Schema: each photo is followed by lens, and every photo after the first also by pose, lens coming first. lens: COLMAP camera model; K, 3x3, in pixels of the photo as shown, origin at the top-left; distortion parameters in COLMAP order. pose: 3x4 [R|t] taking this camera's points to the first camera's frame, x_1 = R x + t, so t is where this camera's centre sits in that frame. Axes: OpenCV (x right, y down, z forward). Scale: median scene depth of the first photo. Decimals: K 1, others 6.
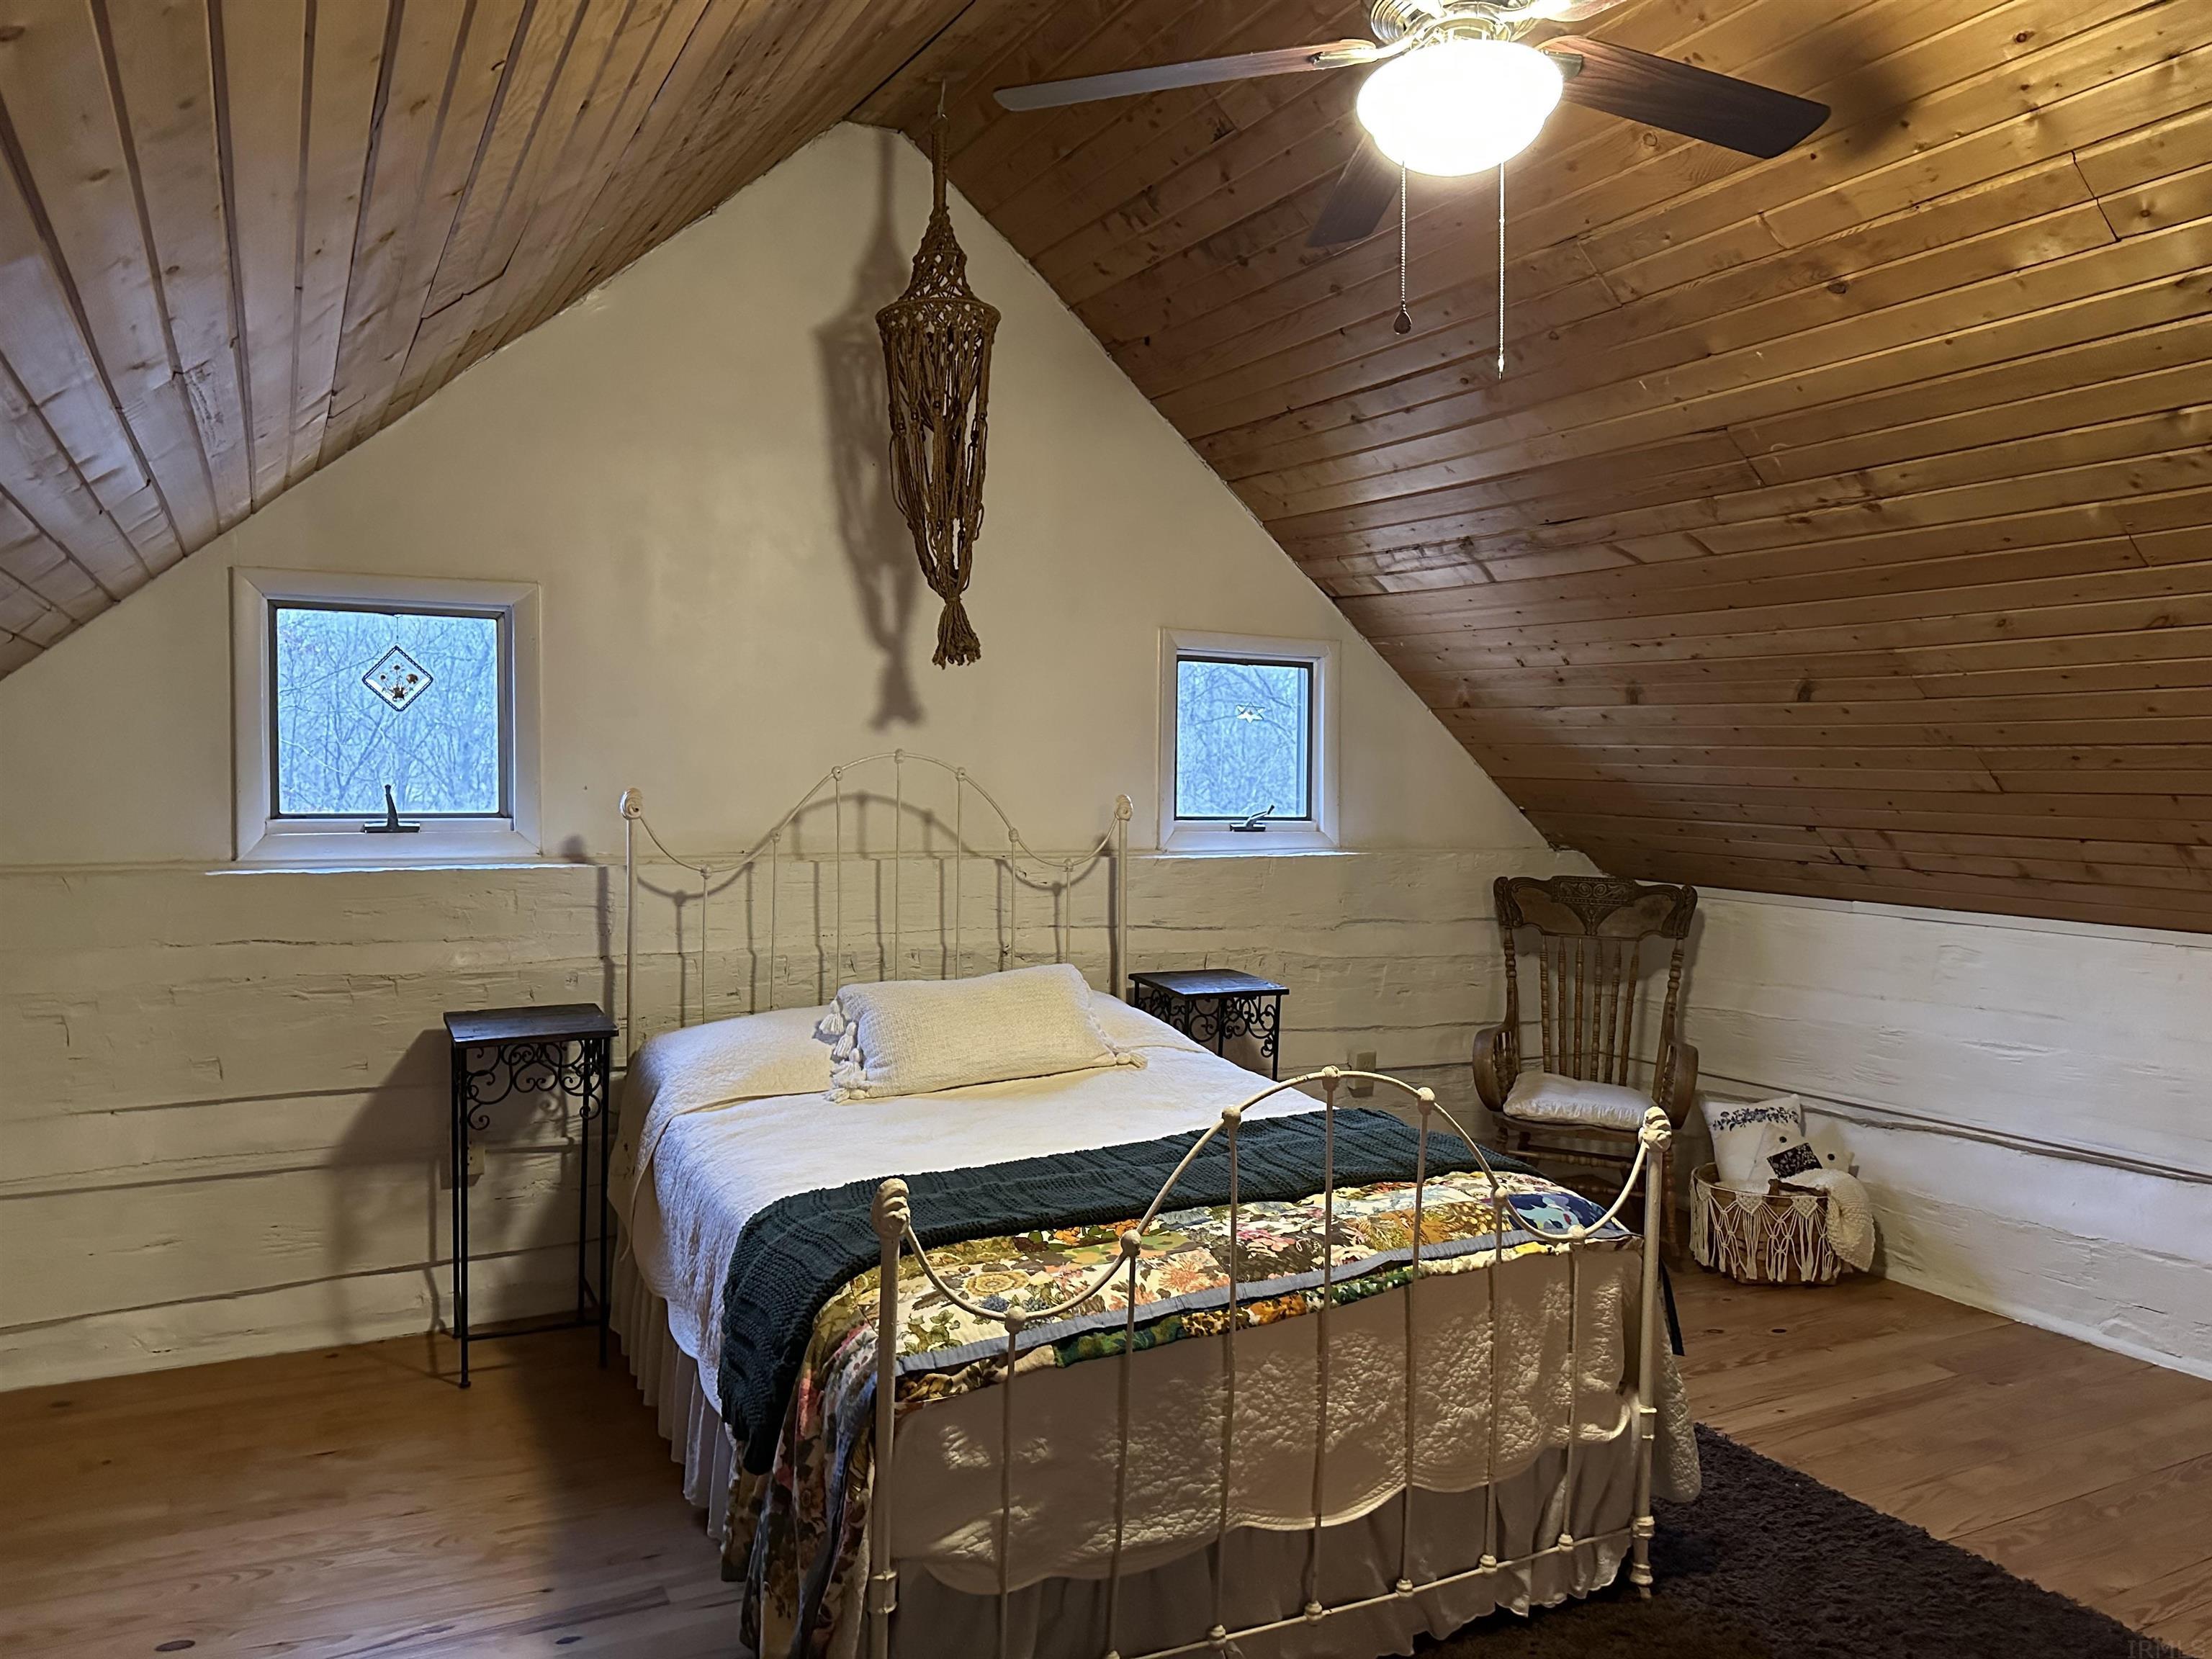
lens RADIAL K [[1506.7, 0, 1117.0], [0, 1506.7, 815.8], [0, 0, 1]] dist [0.088861, -0.148608]
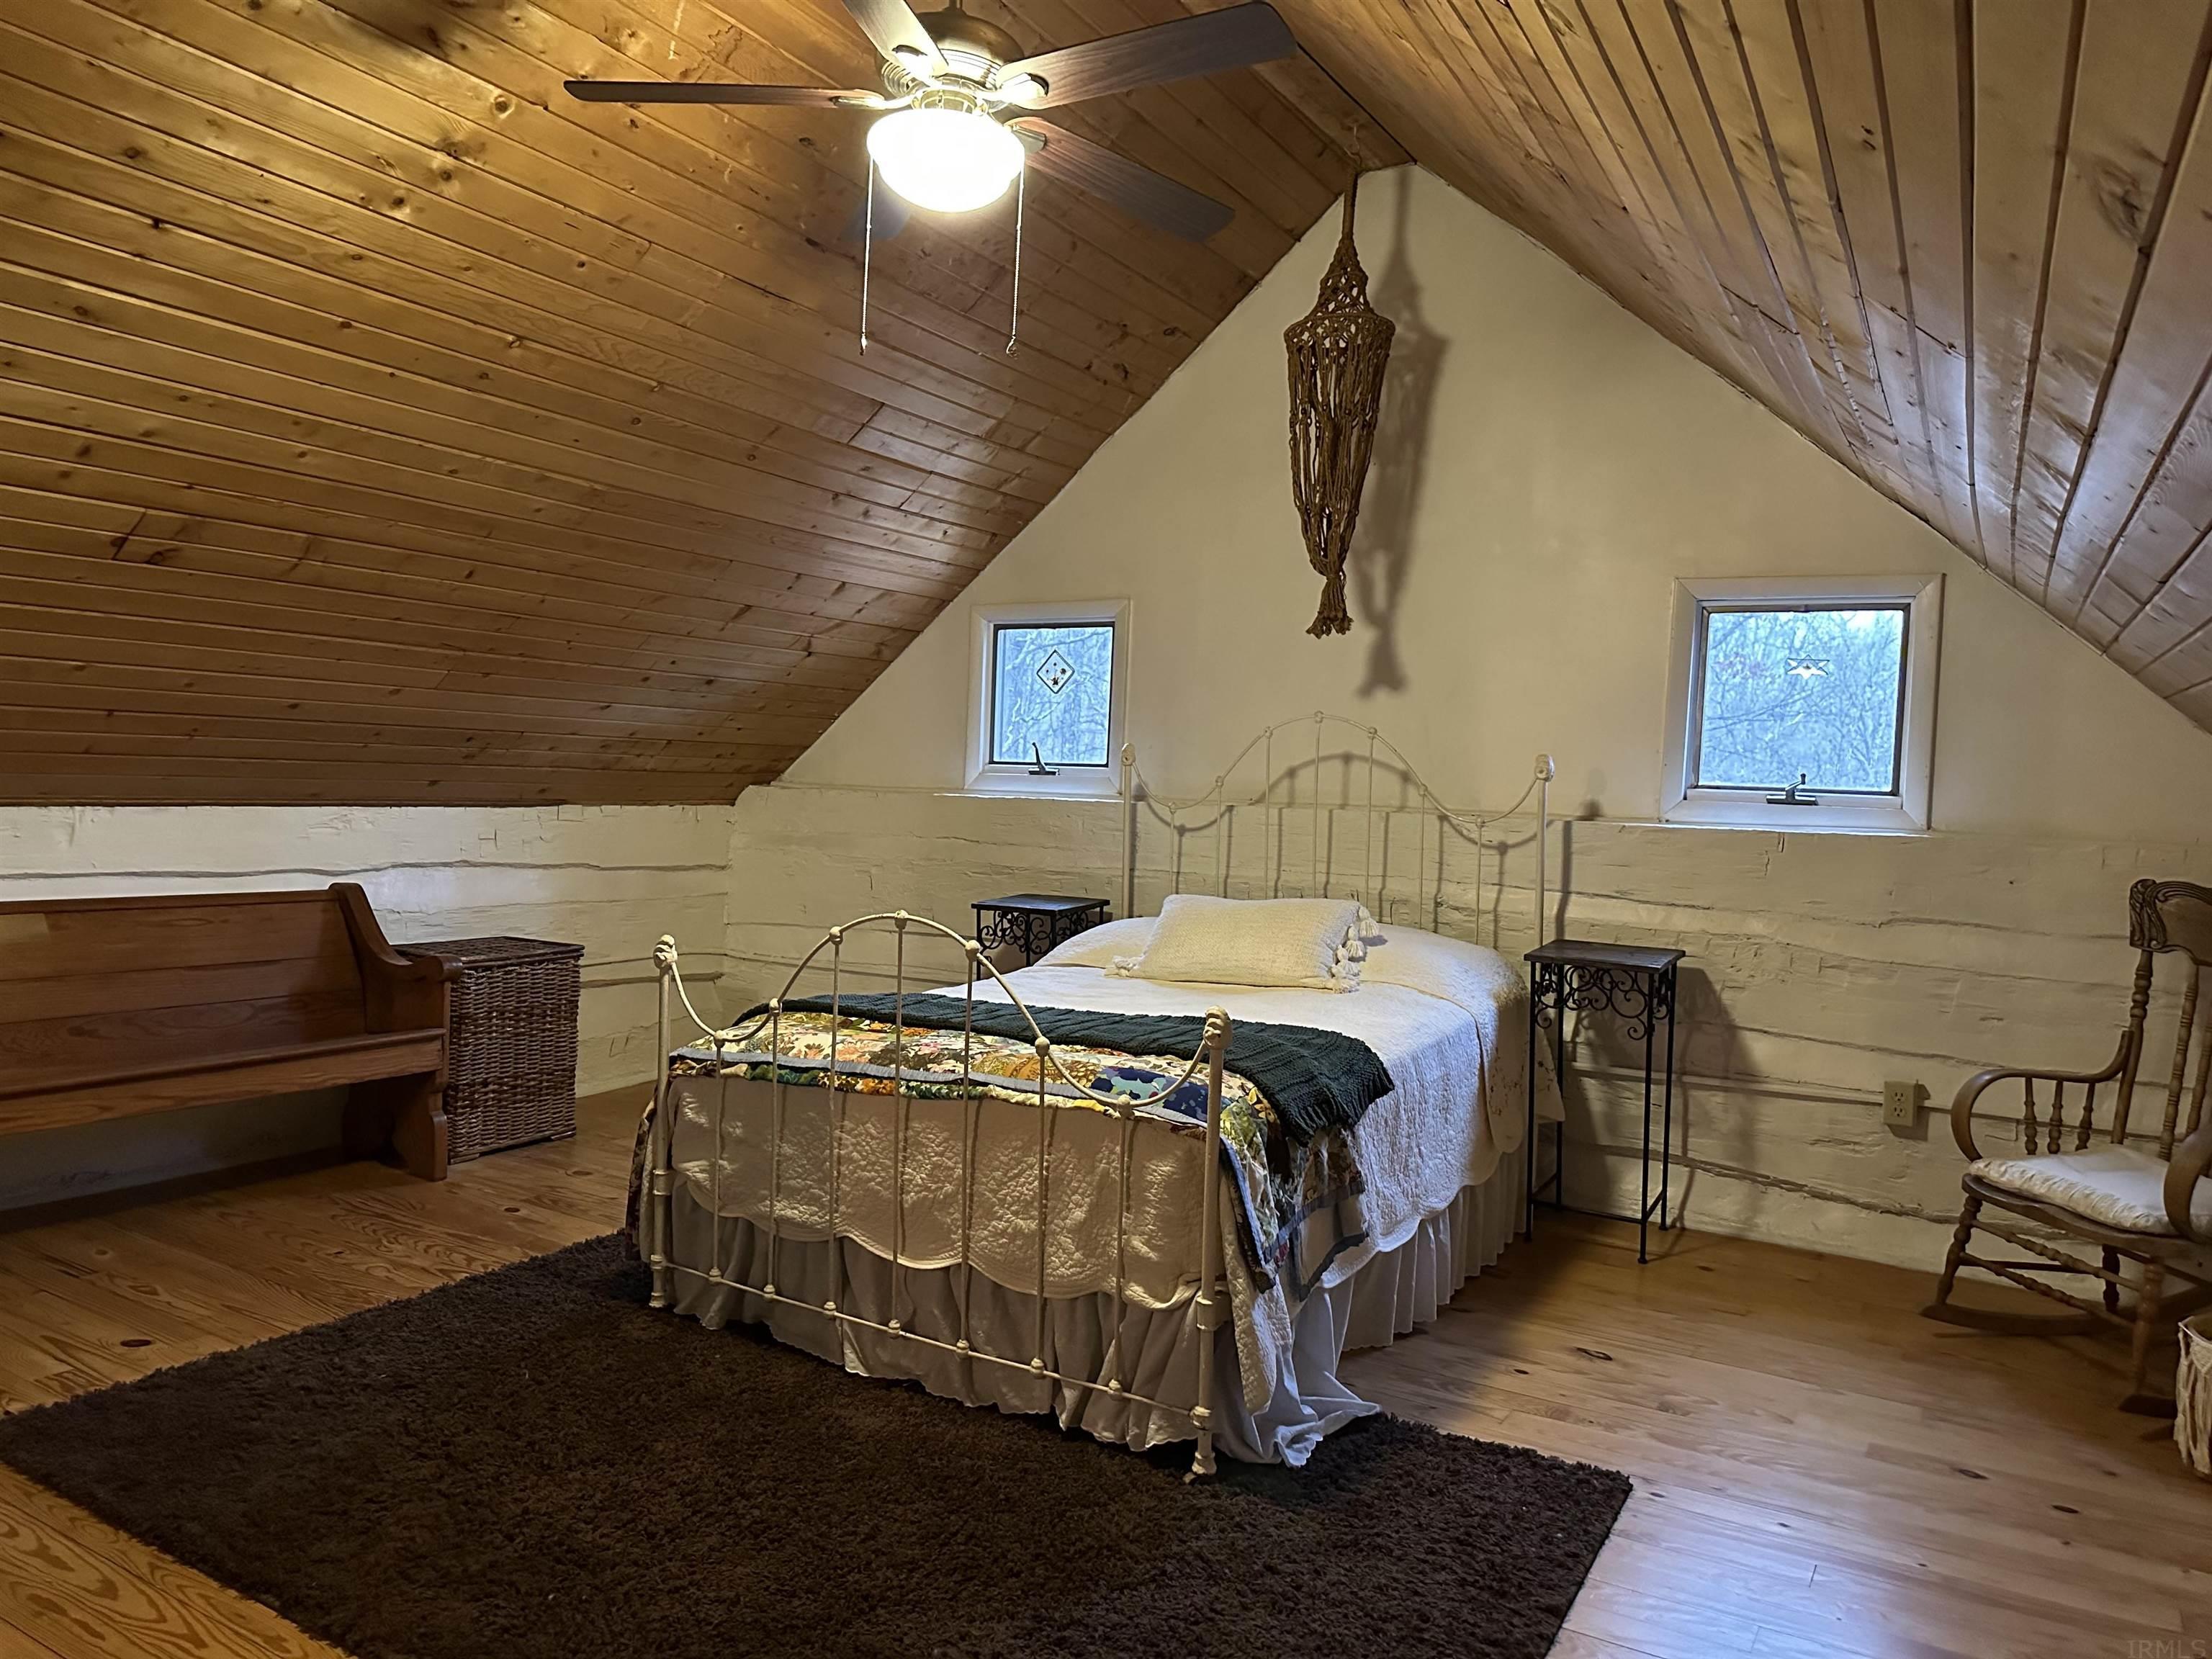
lens RADIAL K [[1517.0, 0, 1100.5], [0, 1517.0, 792.0], [0, 0, 1]] dist [0.142450, -0.152781]
pose [[0.550199, 0.017913, -0.834842, 1.196729], [-0.047246, 0.998836, -0.009705, 0.059492], [0.833696, 0.044783, 0.550405, 0.358656]]
